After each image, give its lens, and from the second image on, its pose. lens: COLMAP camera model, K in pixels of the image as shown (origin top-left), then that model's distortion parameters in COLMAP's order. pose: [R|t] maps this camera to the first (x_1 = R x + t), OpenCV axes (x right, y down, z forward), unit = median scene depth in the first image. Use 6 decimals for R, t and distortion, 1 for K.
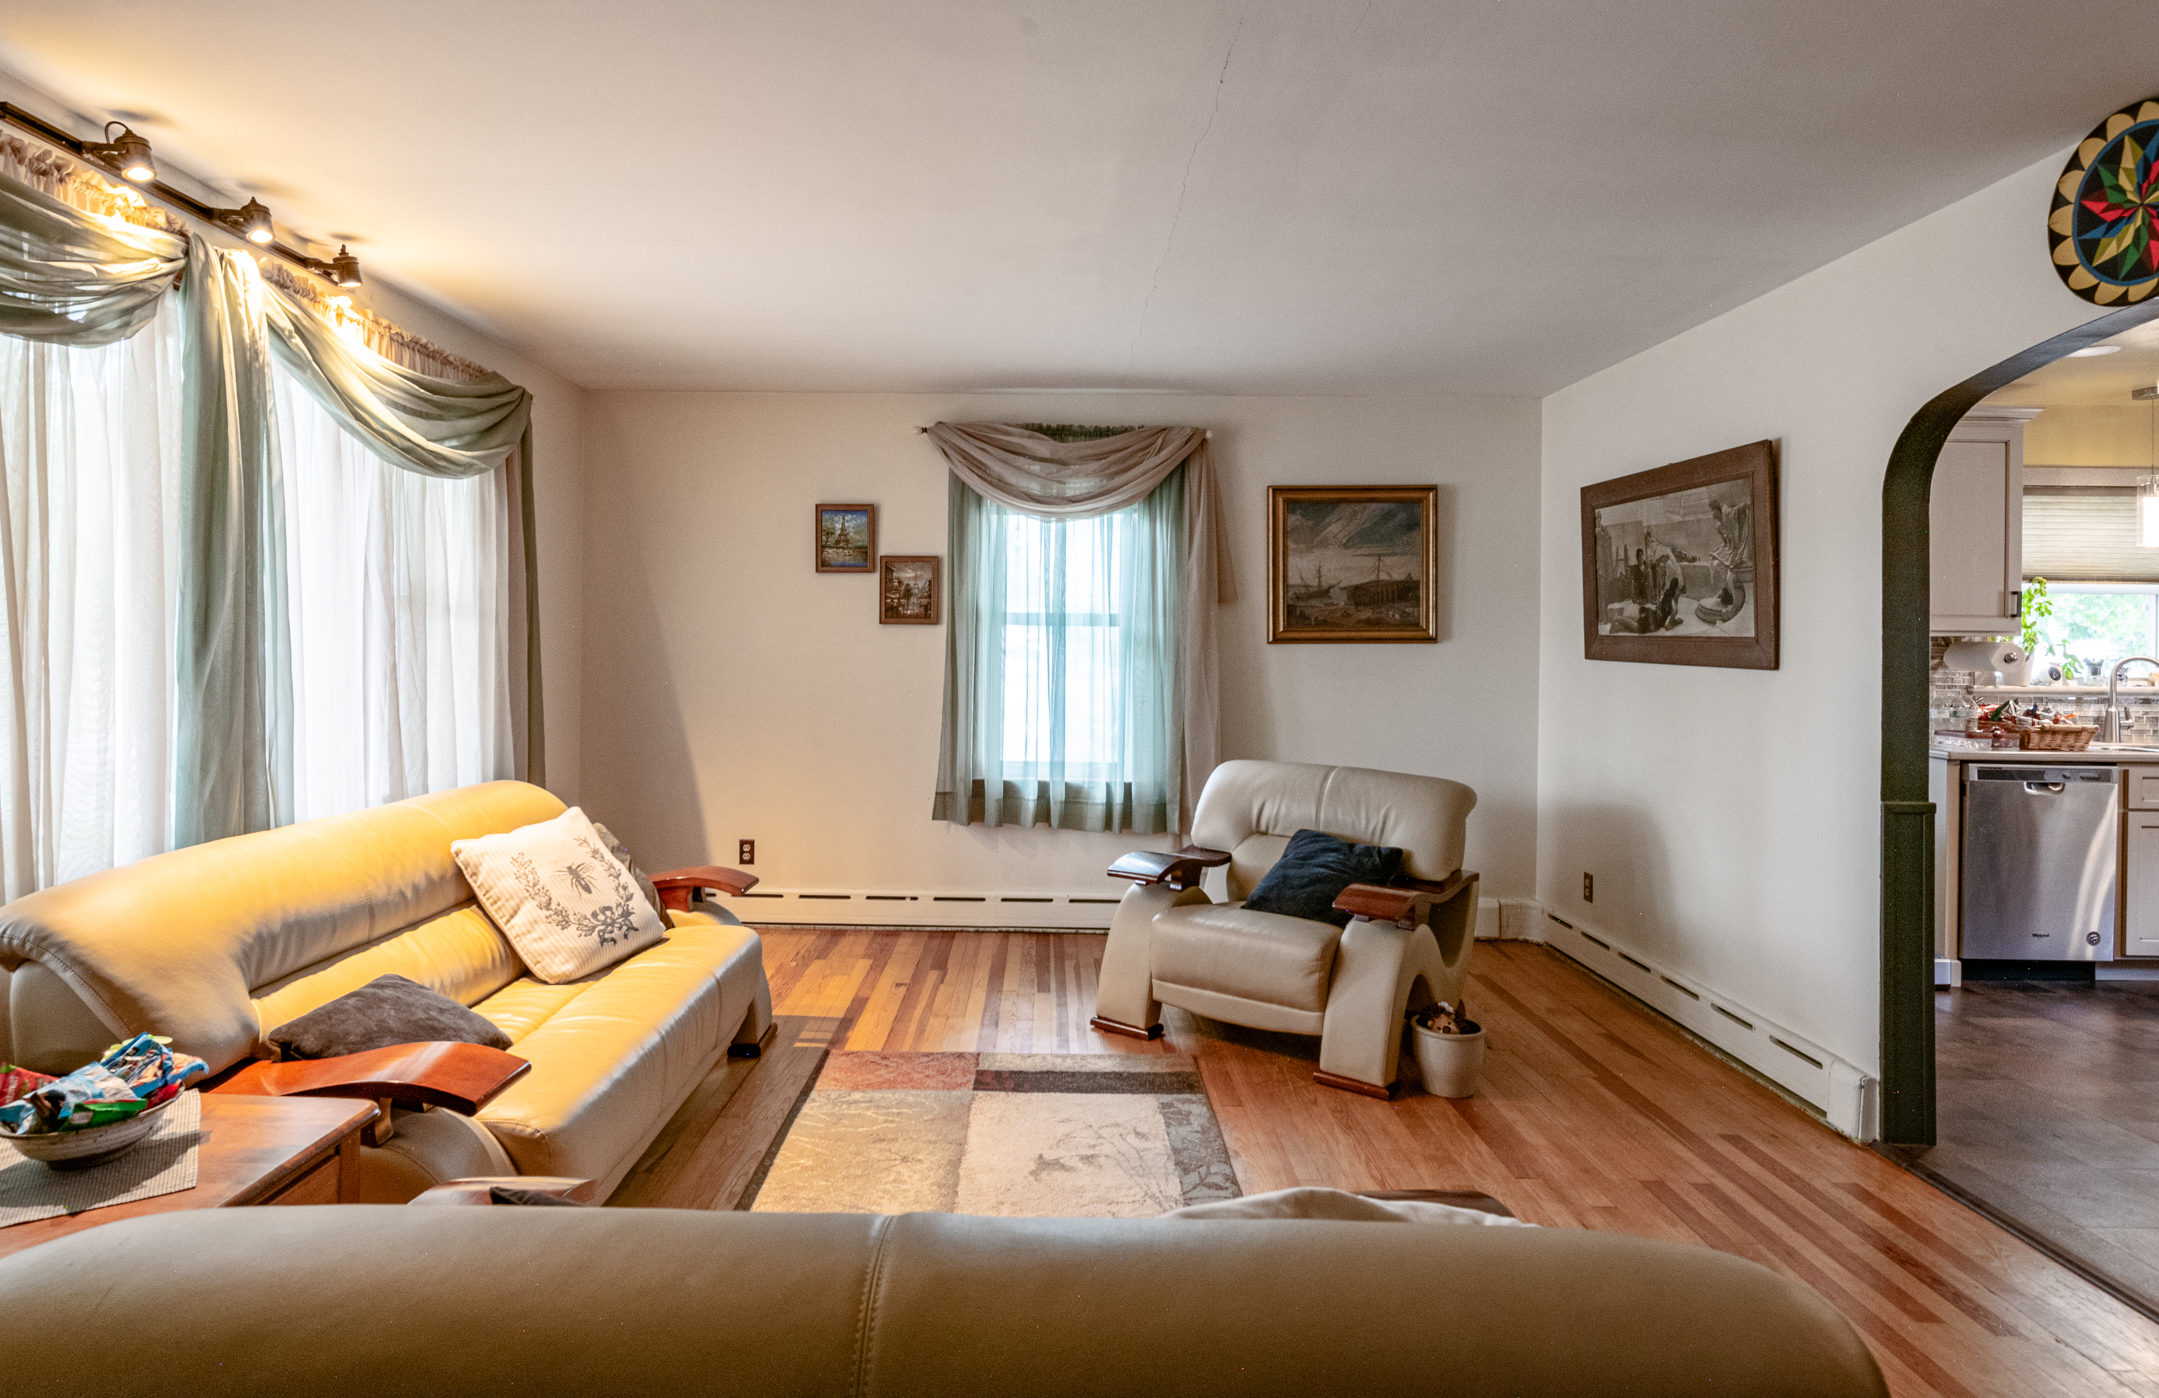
lens RADIAL K [[1152.7, 0, 1013.6], [0, 1152.7, 644.0], [0, 0, 1]] dist [-0.051429, -0.000590]
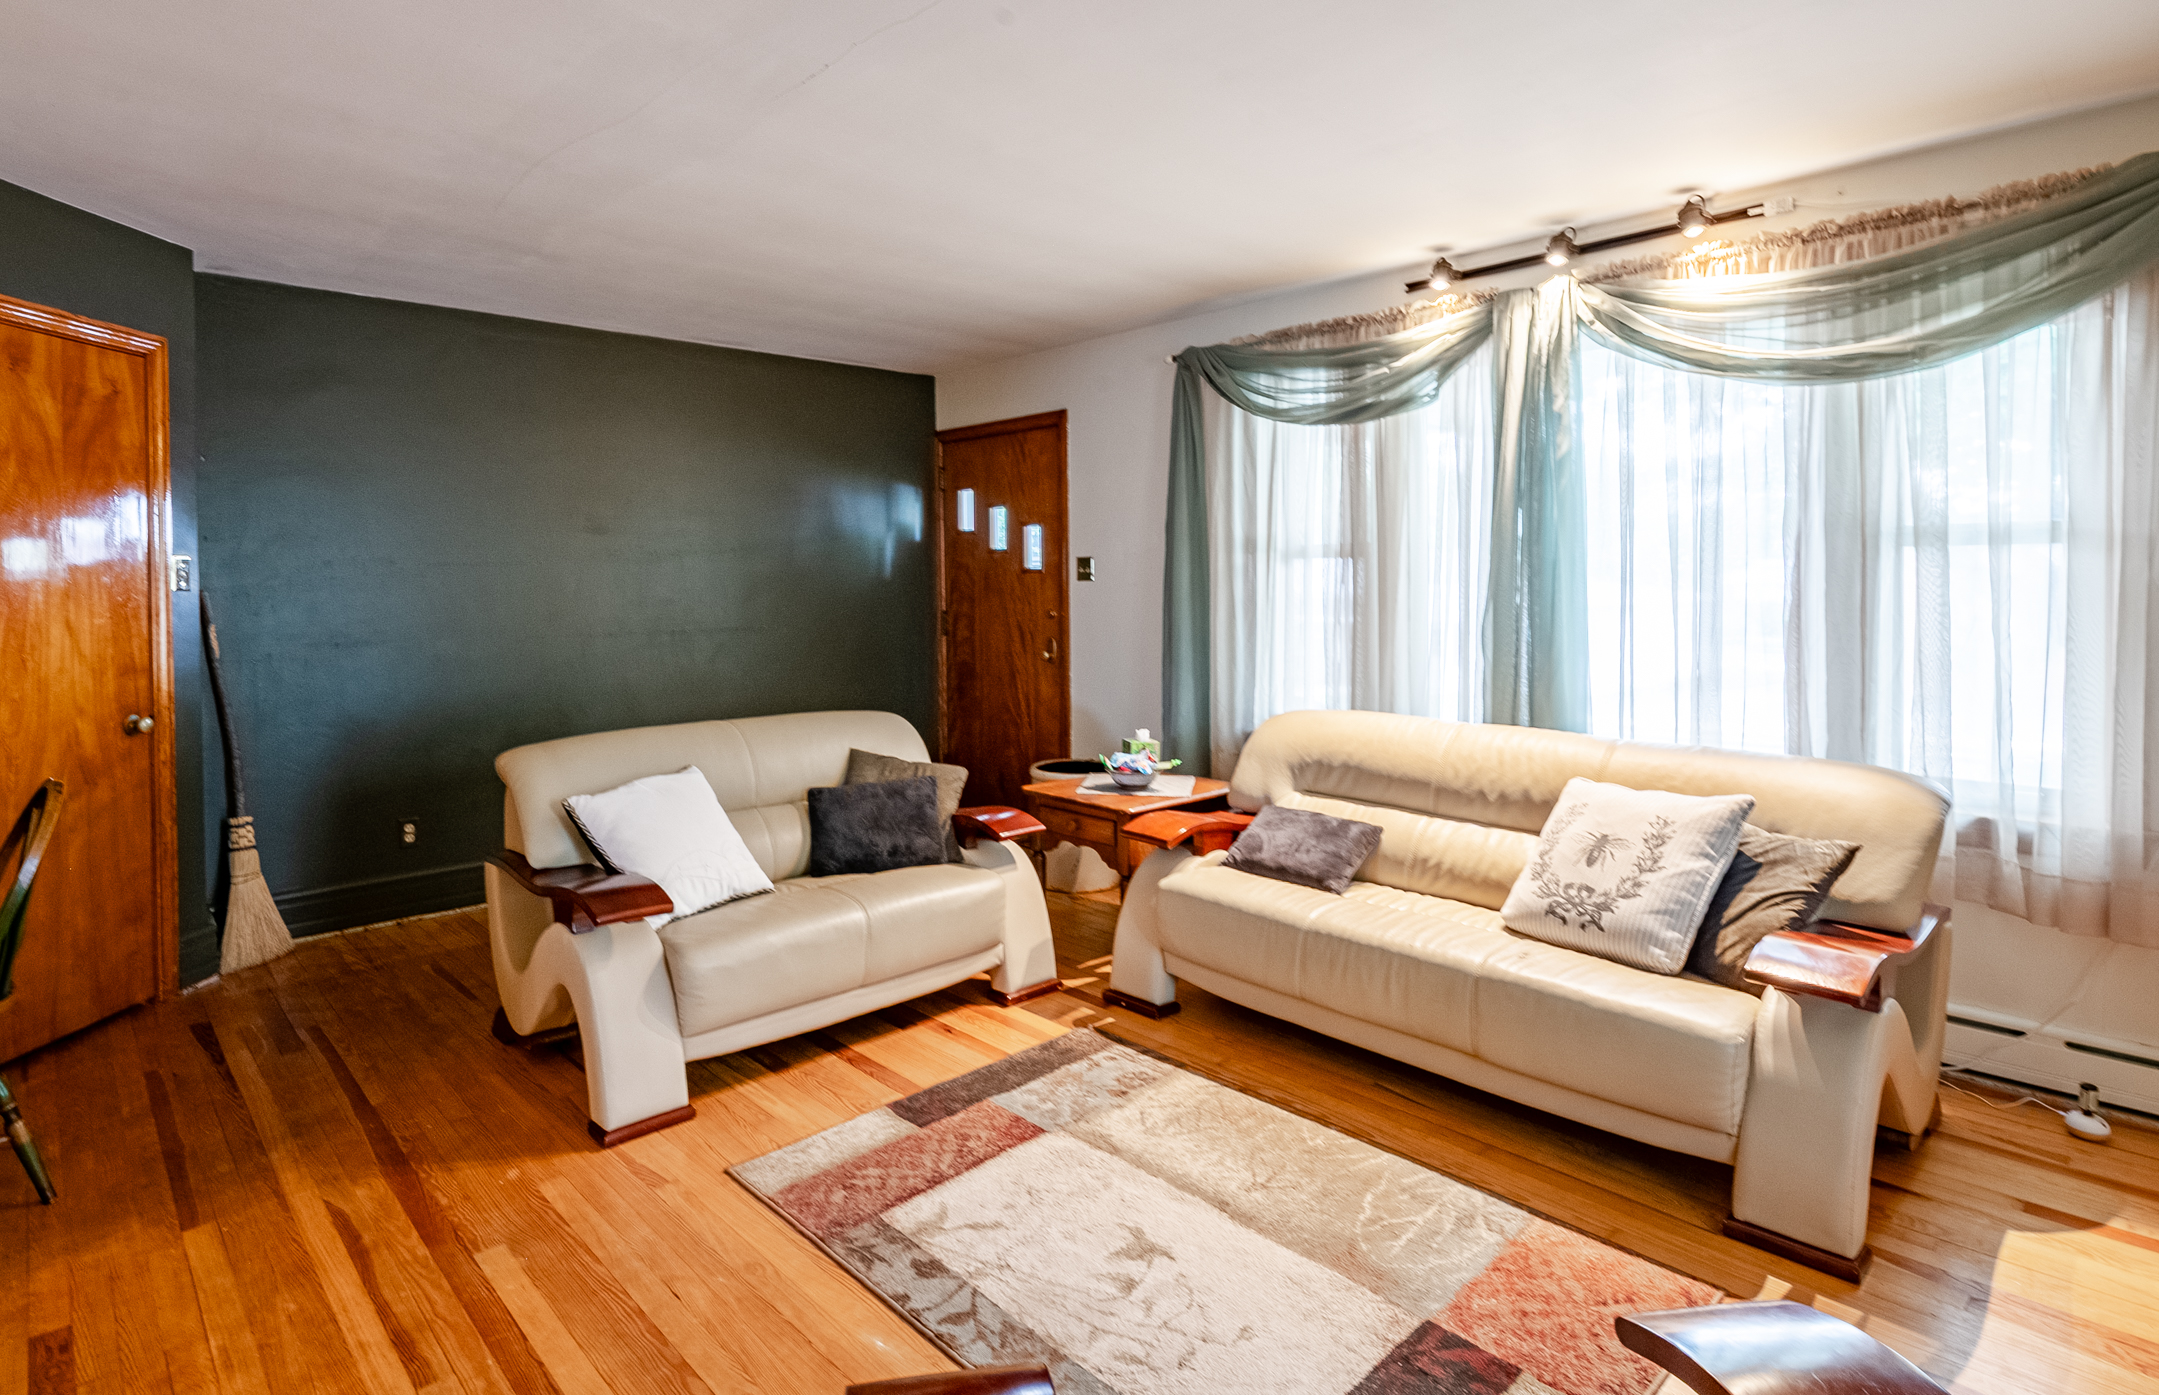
lens RADIAL K [[1098.7, 0, 1009.2], [0, 1098.7, 598.2], [0, 0, 1]] dist [-0.003745, -0.001228]
pose [[-0.731809, 0.004554, -0.681494, 0.499555], [0.000286, 0.999980, 0.006375, 0.003415], [0.681509, 0.004471, -0.731796, 1.215747]]
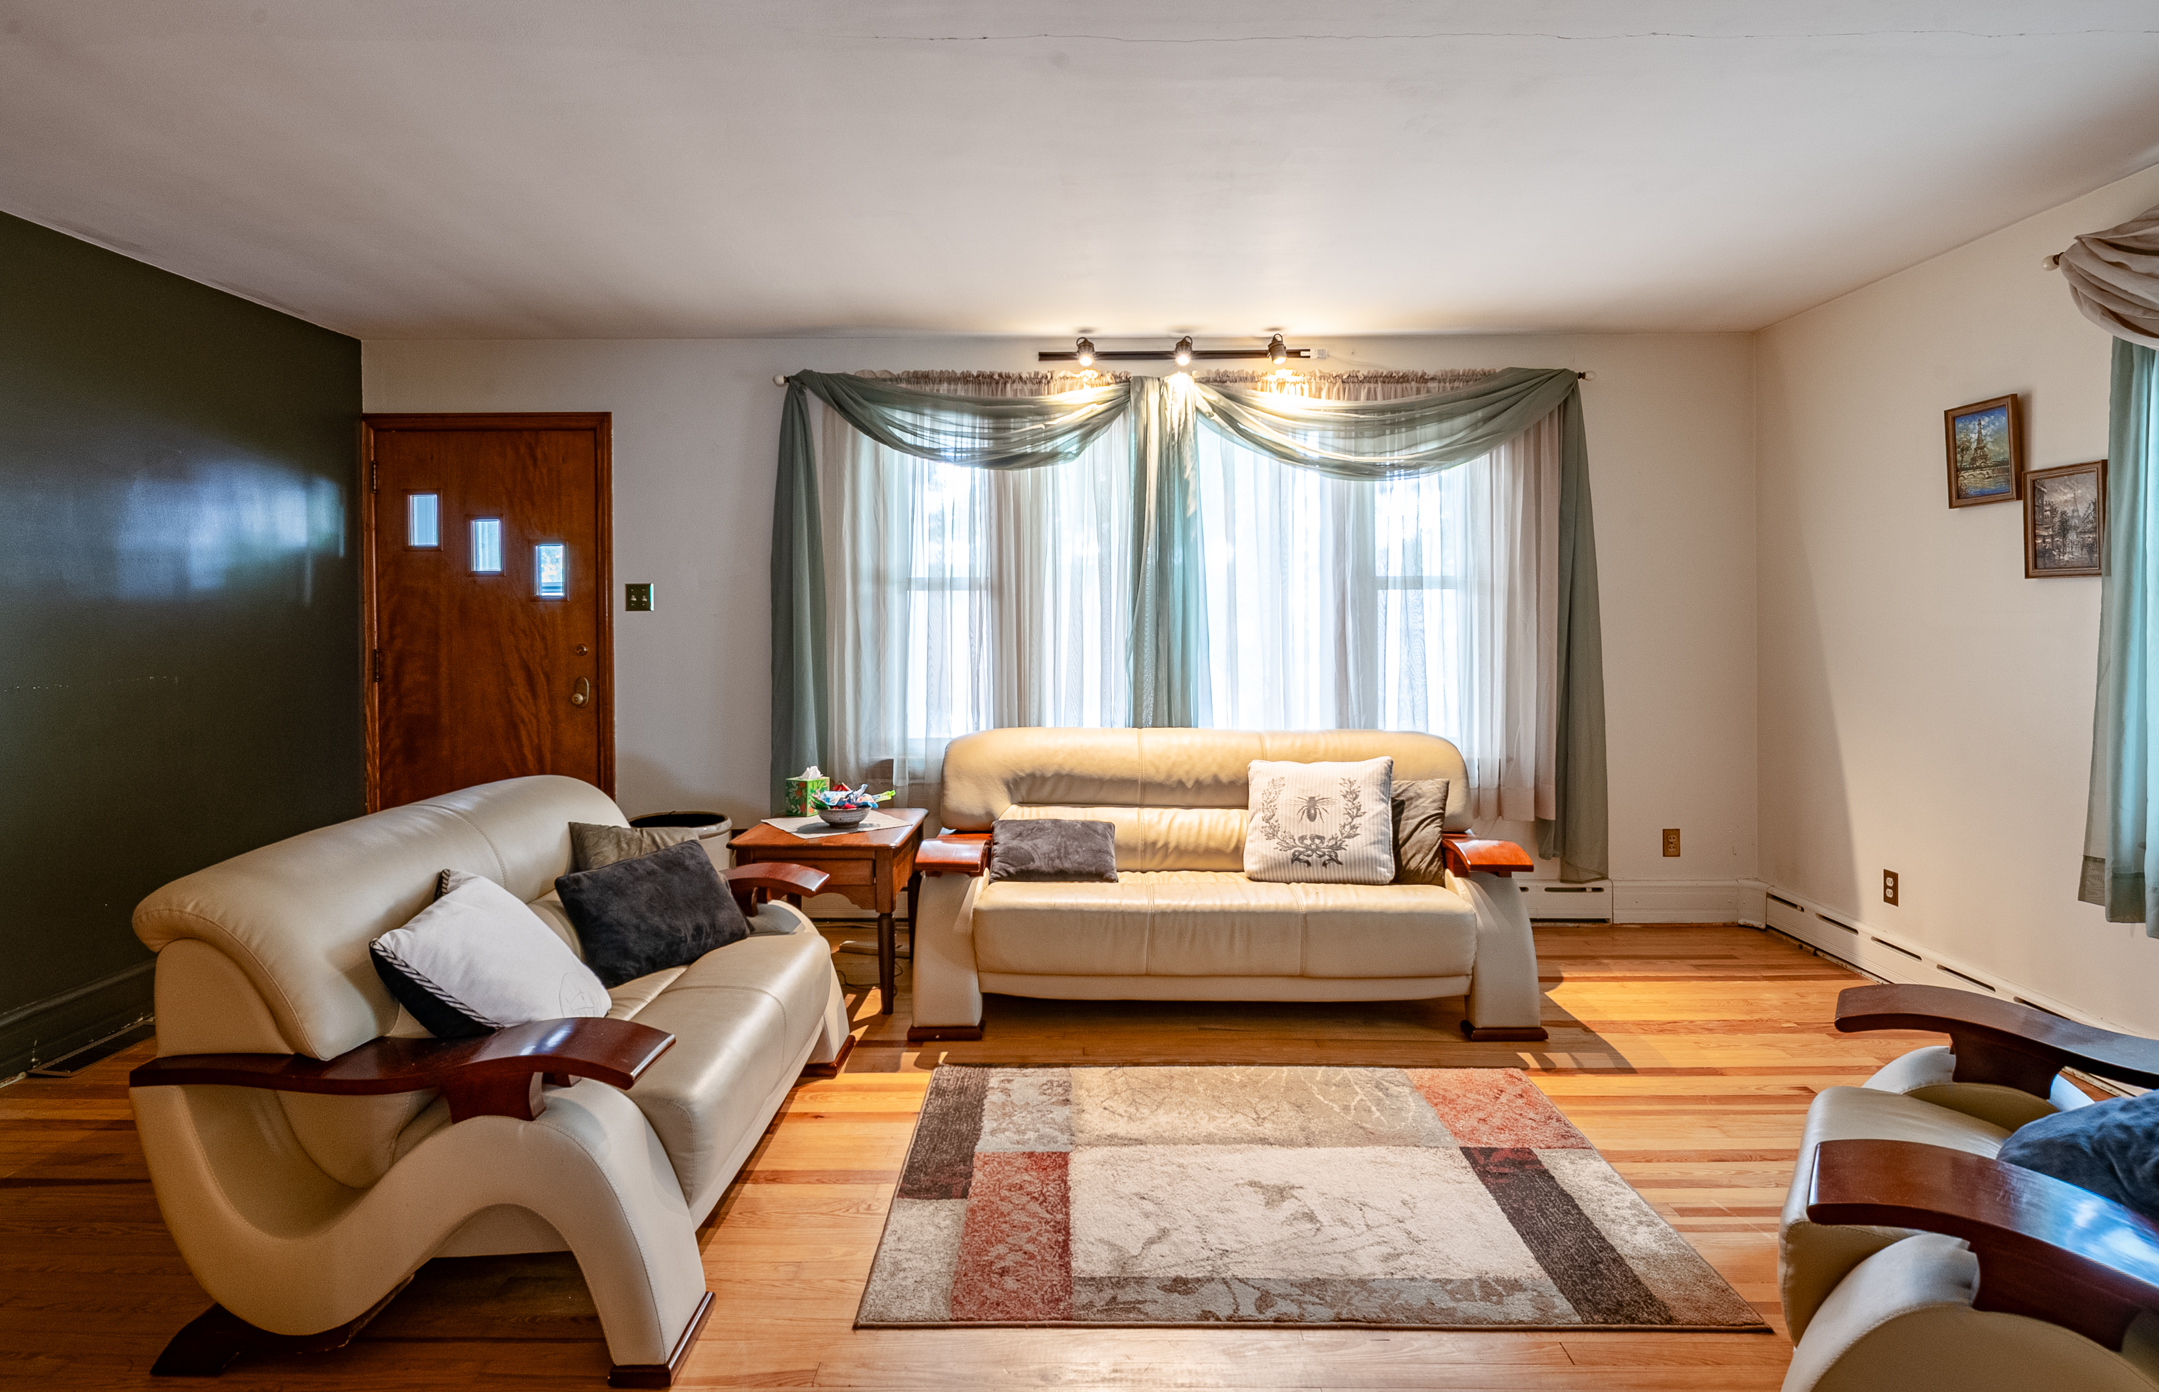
lens RADIAL K [[1107.3, 0, 1066.2], [0, 1107.3, 620.9], [0, 0, 1]] dist [-0.000873, -0.000706]
pose [[0.001969, -0.003205, -0.999993, 0.737712], [0.005260, 0.999981, -0.003194, 0.008227], [0.999984, -0.005254, 0.001986, 0.682370]]
